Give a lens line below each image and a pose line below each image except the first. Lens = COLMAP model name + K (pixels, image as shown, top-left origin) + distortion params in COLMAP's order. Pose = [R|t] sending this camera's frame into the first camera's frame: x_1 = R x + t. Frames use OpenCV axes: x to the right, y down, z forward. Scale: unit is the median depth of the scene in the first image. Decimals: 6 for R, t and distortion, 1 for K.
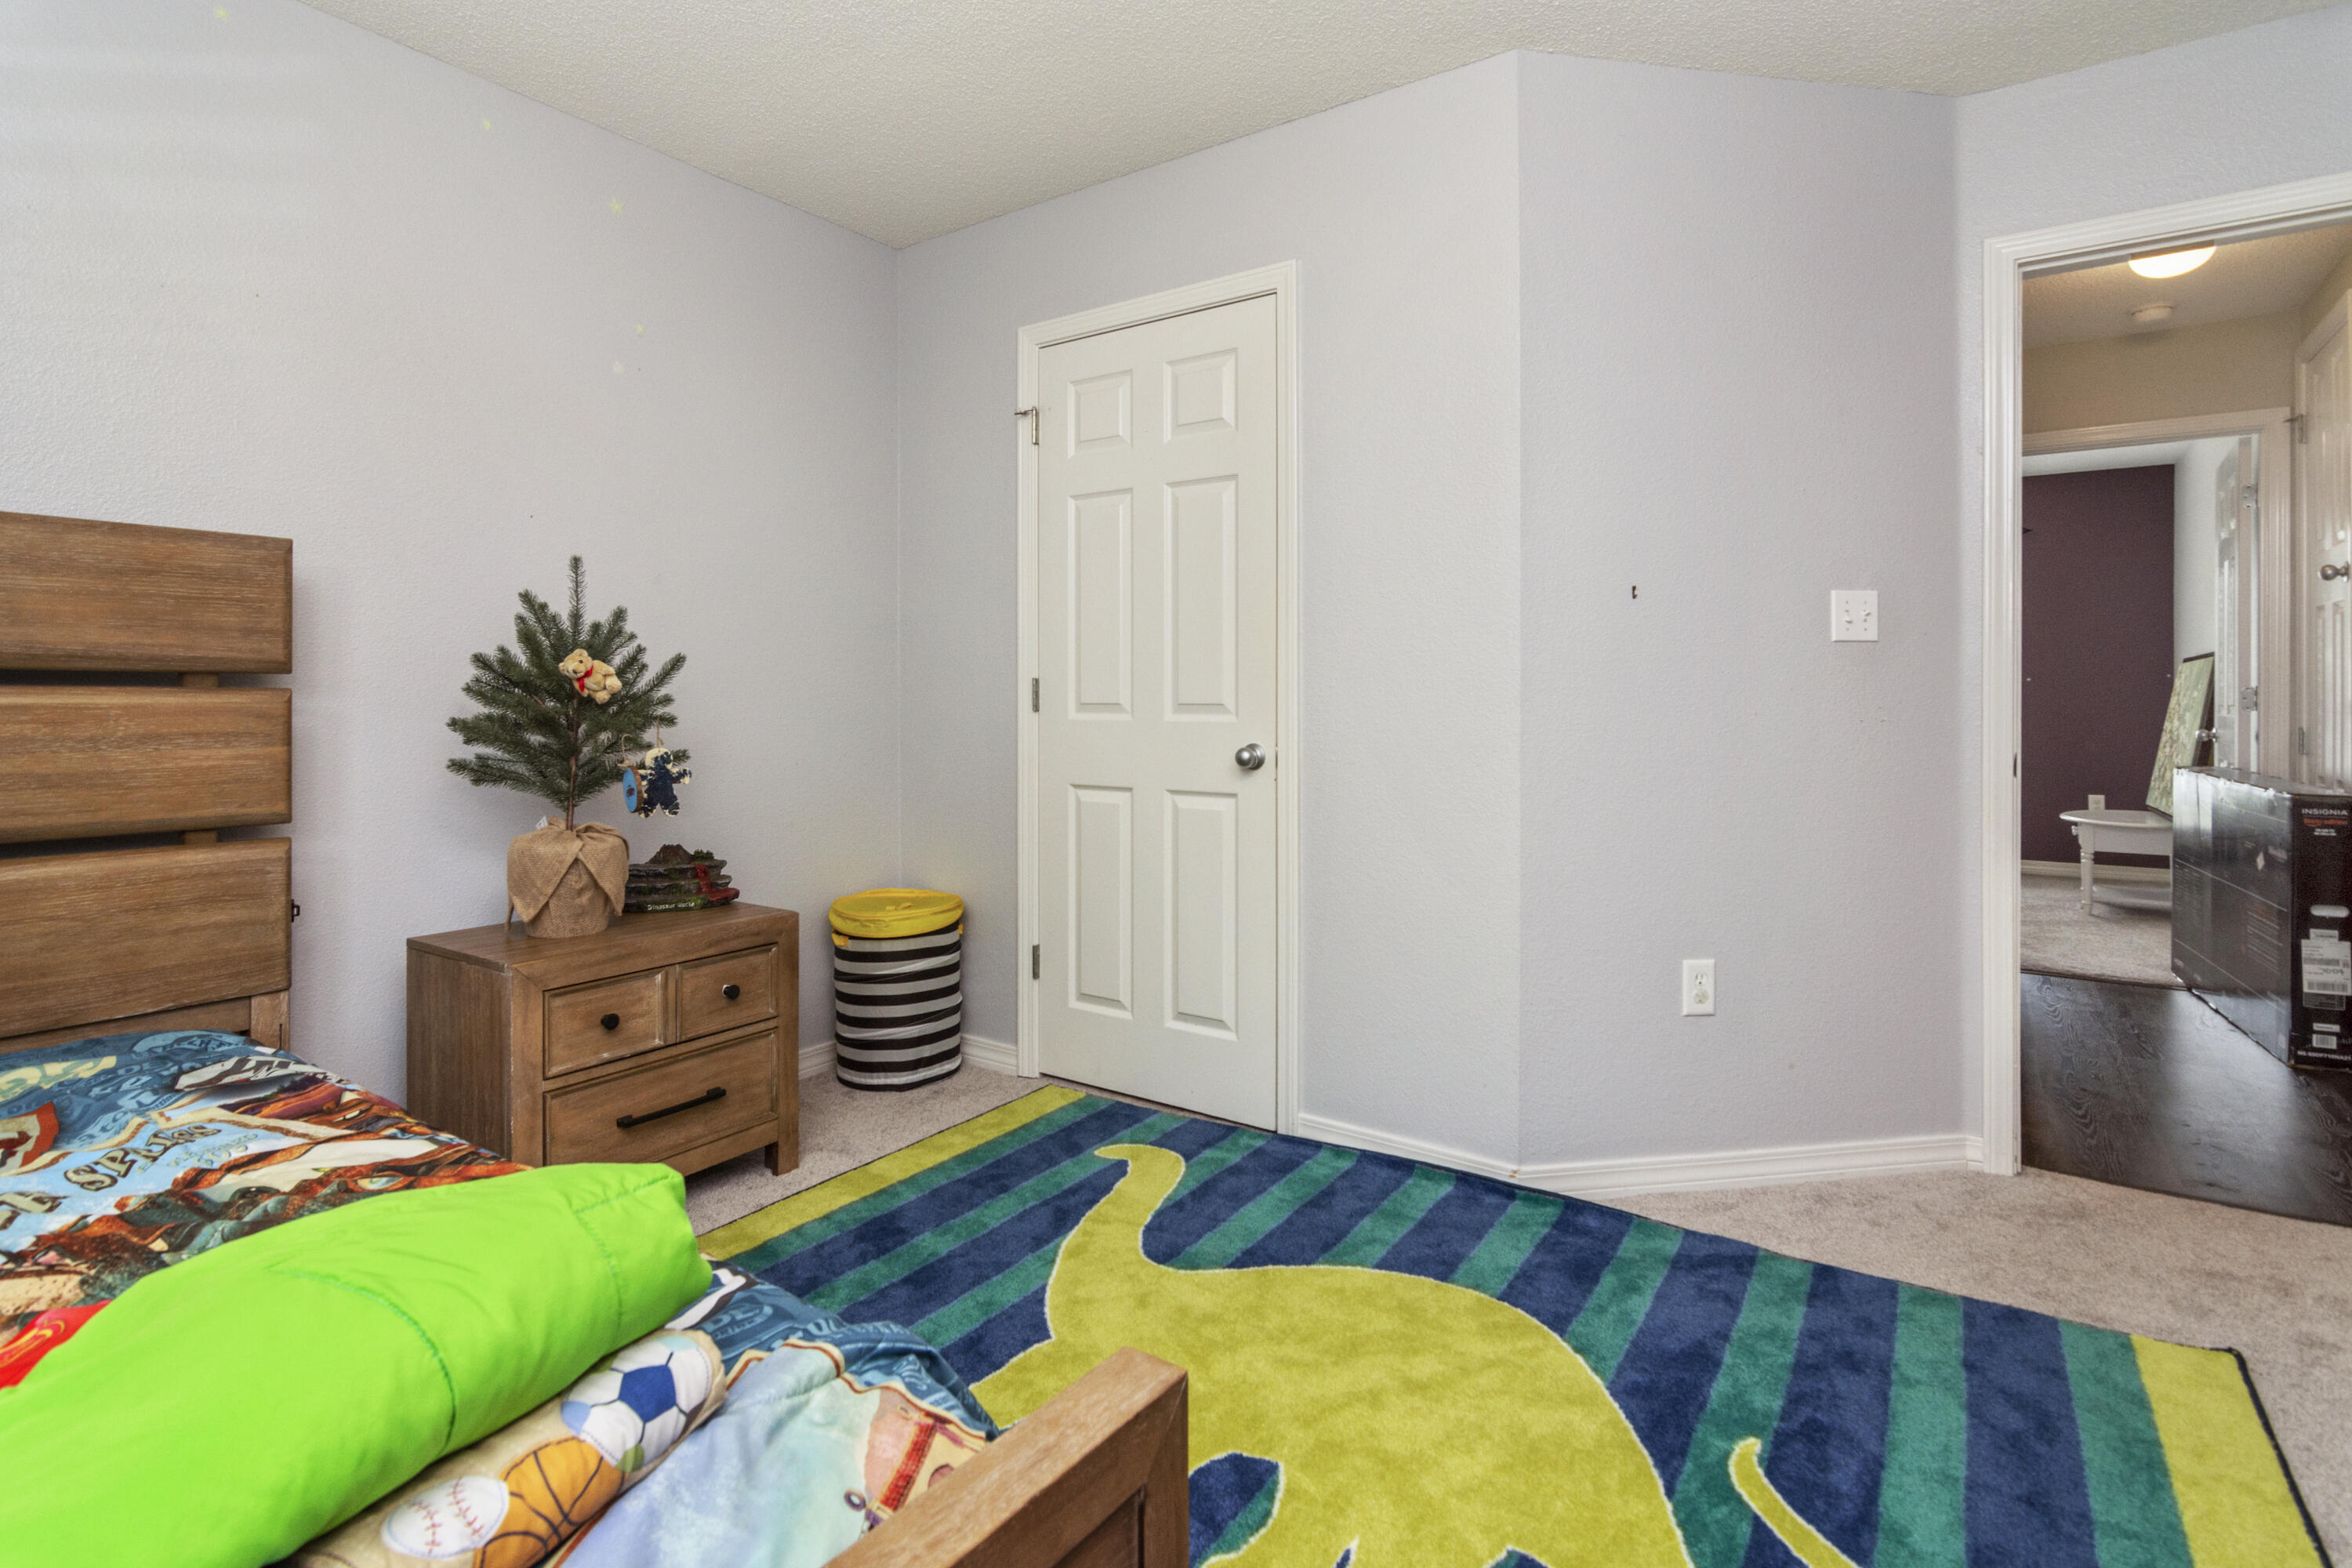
lens RADIAL K [[1128.6, 0, 1194.4], [0, 1128.6, 684.5], [0, 0, 1]] dist [-0.004186, 0.003407]
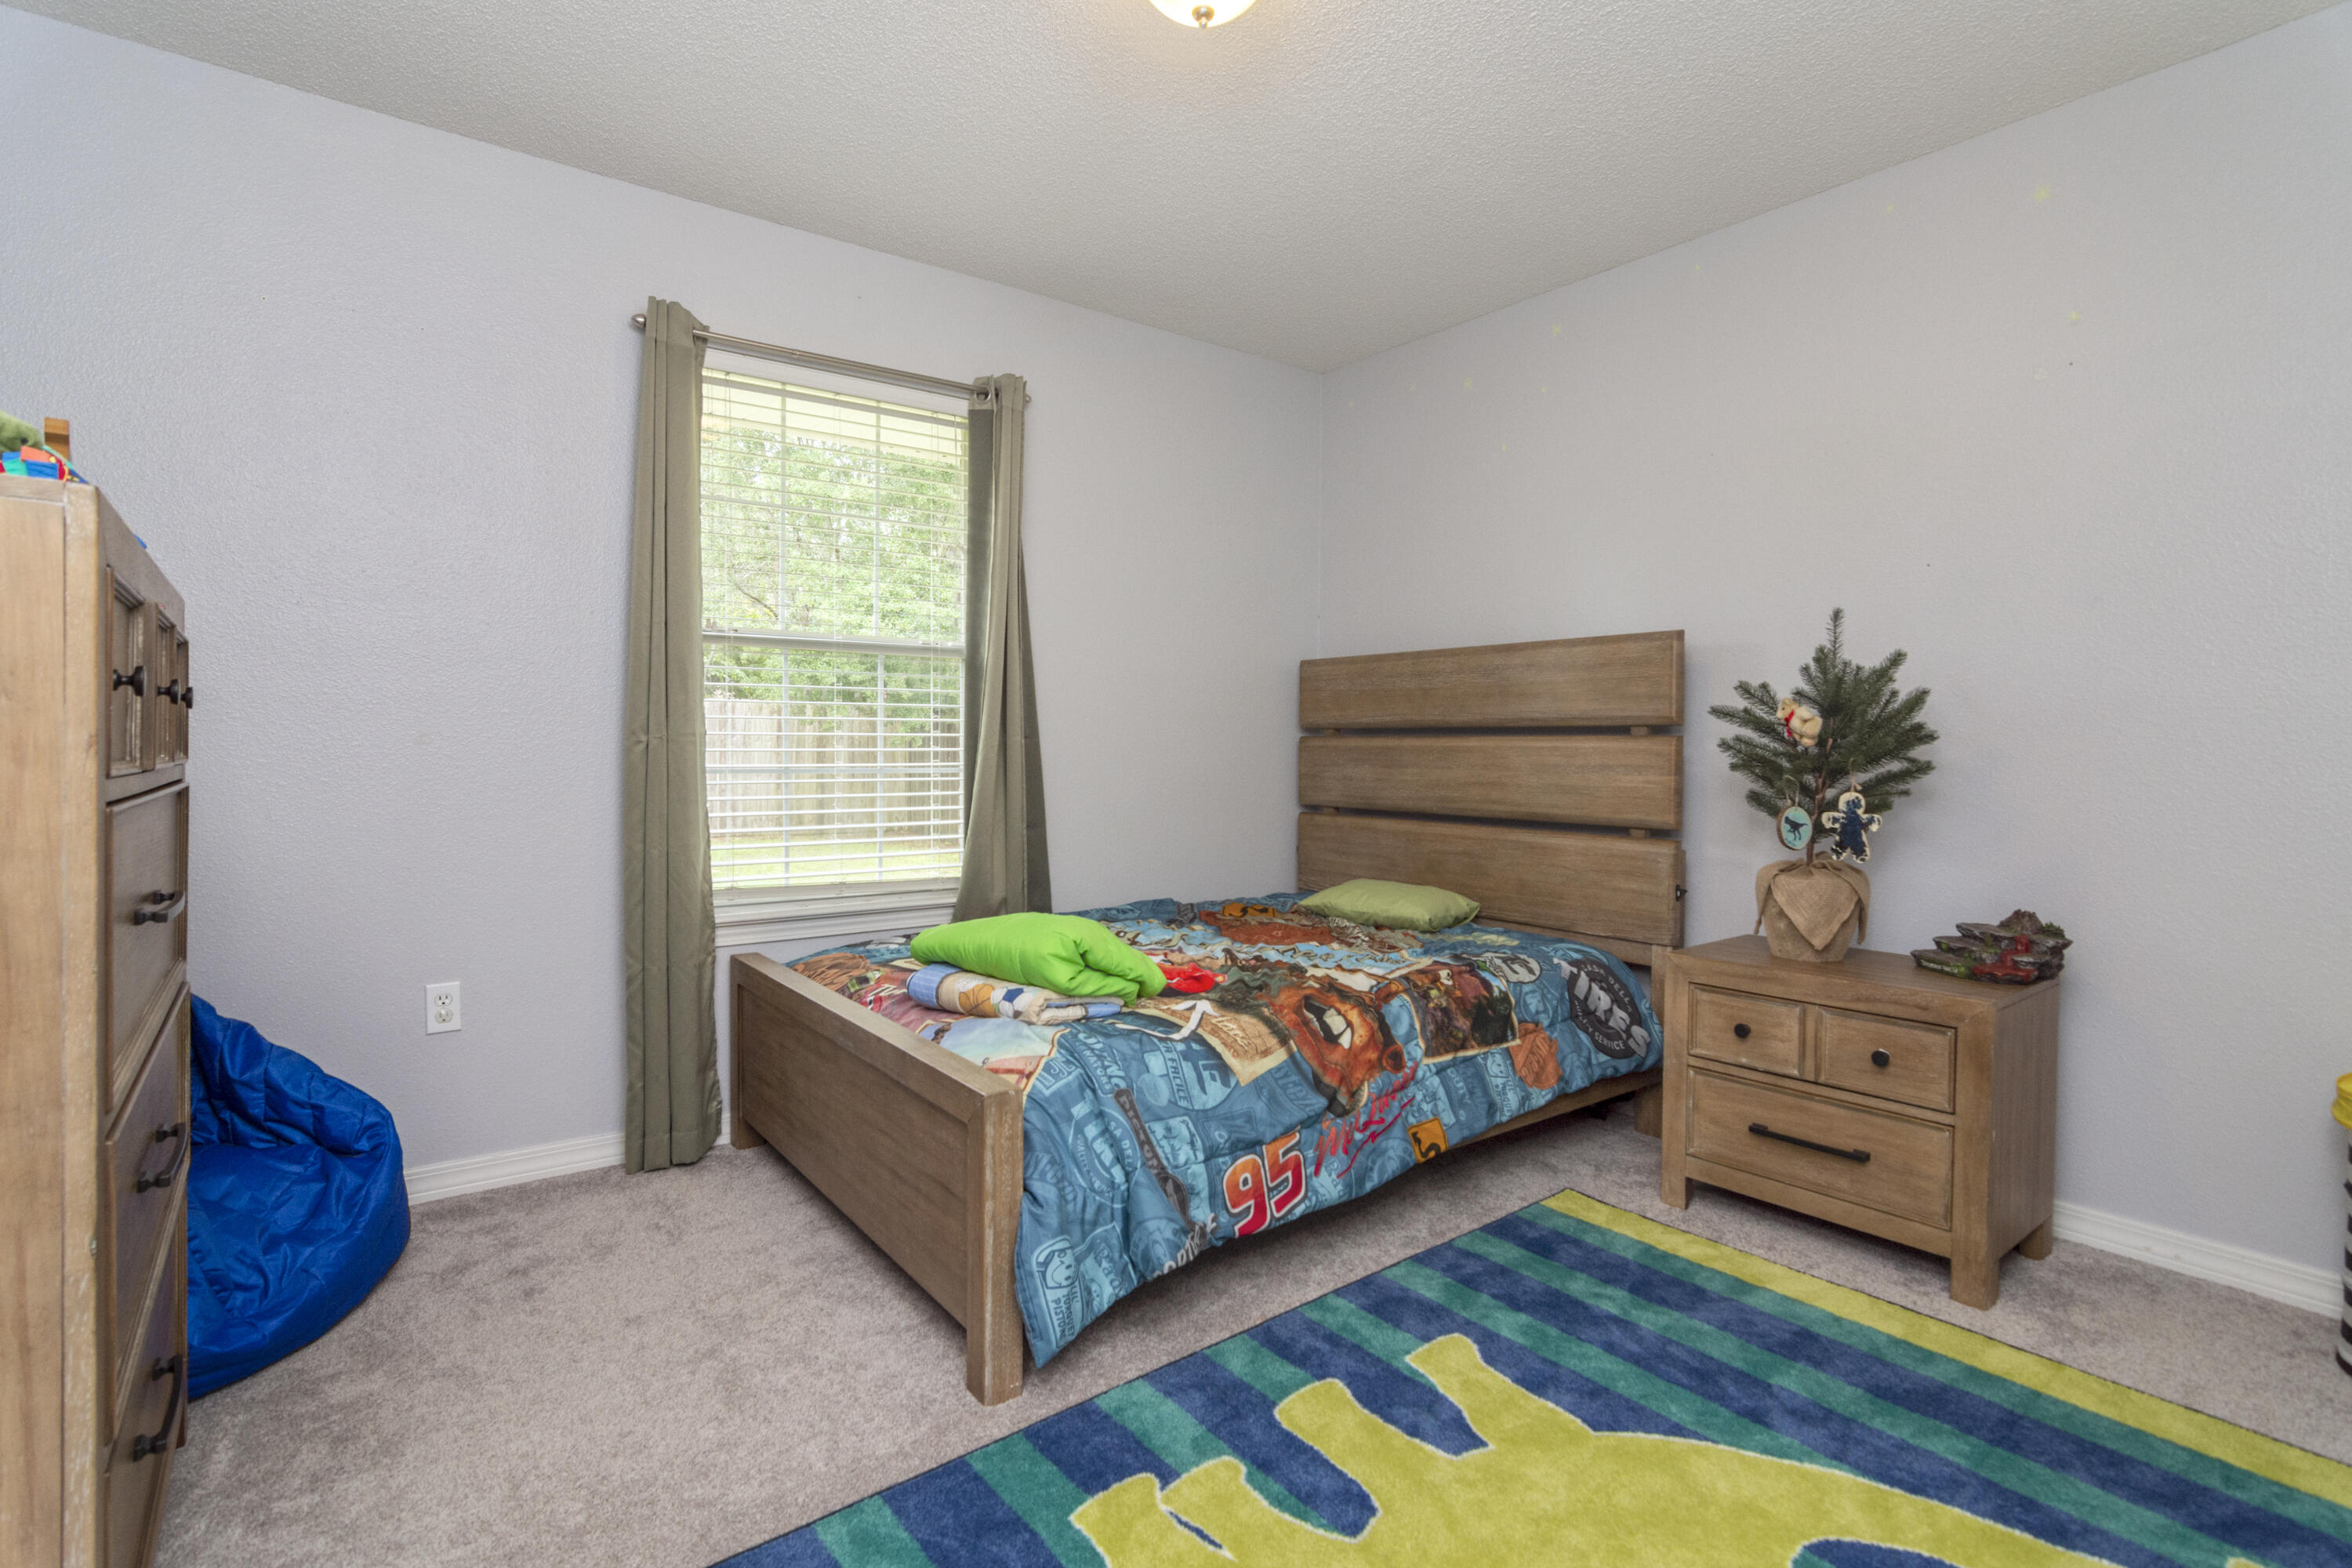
lens RADIAL K [[1128.6, 0, 1170.4], [0, 1128.6, 768.2], [0, 0, 1]] dist [-0.004186, 0.003407]
pose [[-0.318220, 0.019247, -0.947821, 0.716898], [0.010170, 0.999806, 0.016888, 0.013485], [0.947962, -0.004265, -0.318354, 0.816392]]
